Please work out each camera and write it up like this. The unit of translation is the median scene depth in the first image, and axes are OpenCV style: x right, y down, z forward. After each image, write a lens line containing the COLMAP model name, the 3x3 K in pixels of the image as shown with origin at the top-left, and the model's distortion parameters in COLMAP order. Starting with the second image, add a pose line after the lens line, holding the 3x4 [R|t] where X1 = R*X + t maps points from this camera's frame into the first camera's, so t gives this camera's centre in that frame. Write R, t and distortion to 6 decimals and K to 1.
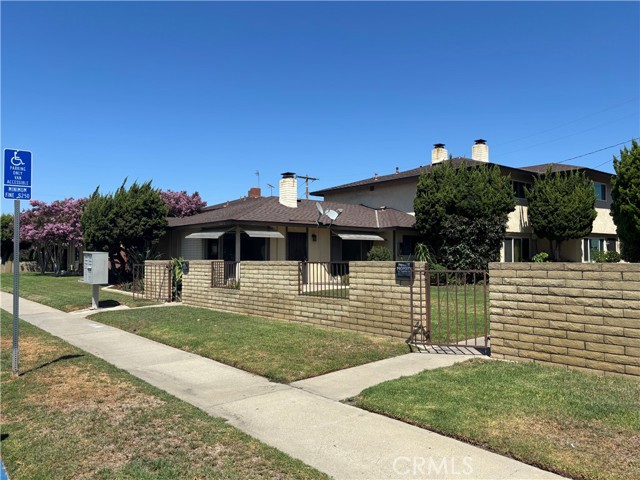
lens RADIAL K [[501.4, 0, 319.7], [0, 501.4, 235.1], [0, 0, 1]] dist [0.060501, -0.070862]
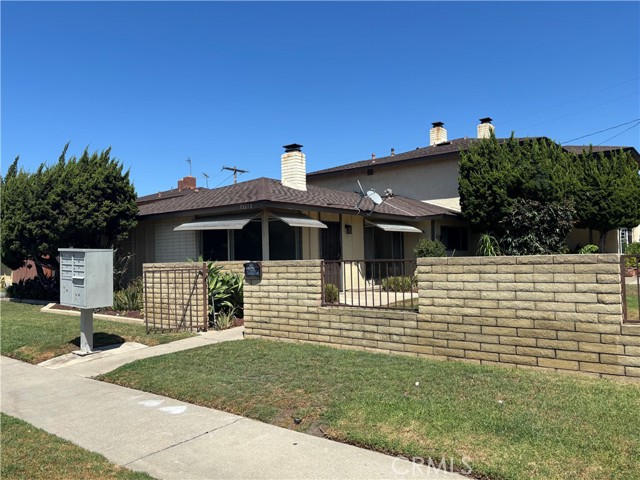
lens RADIAL K [[501.4, 0, 317.1], [0, 501.4, 242.9], [0, 0, 1]] dist [0.060501, -0.070862]
pose [[0.978117, -0.015093, 0.207505, -0.210275], [0.012487, 0.999826, 0.013860, 0.014942], [-0.207678, -0.010966, 0.978136, 0.279273]]
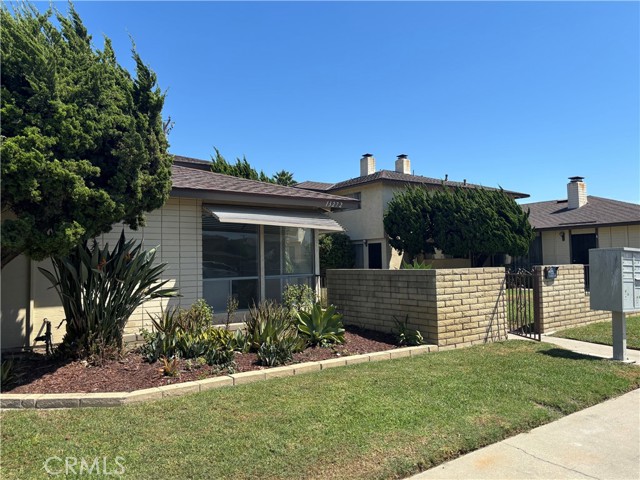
lens RADIAL K [[501.4, 0, 326.8], [0, 501.4, 233.6], [0, 0, 1]] dist [0.060501, -0.070862]
pose [[0.035058, 0.058467, 0.997674, -0.651794], [-0.023141, 0.998067, -0.057677, 0.036210], [-0.999117, -0.021065, 0.036343, 0.859656]]
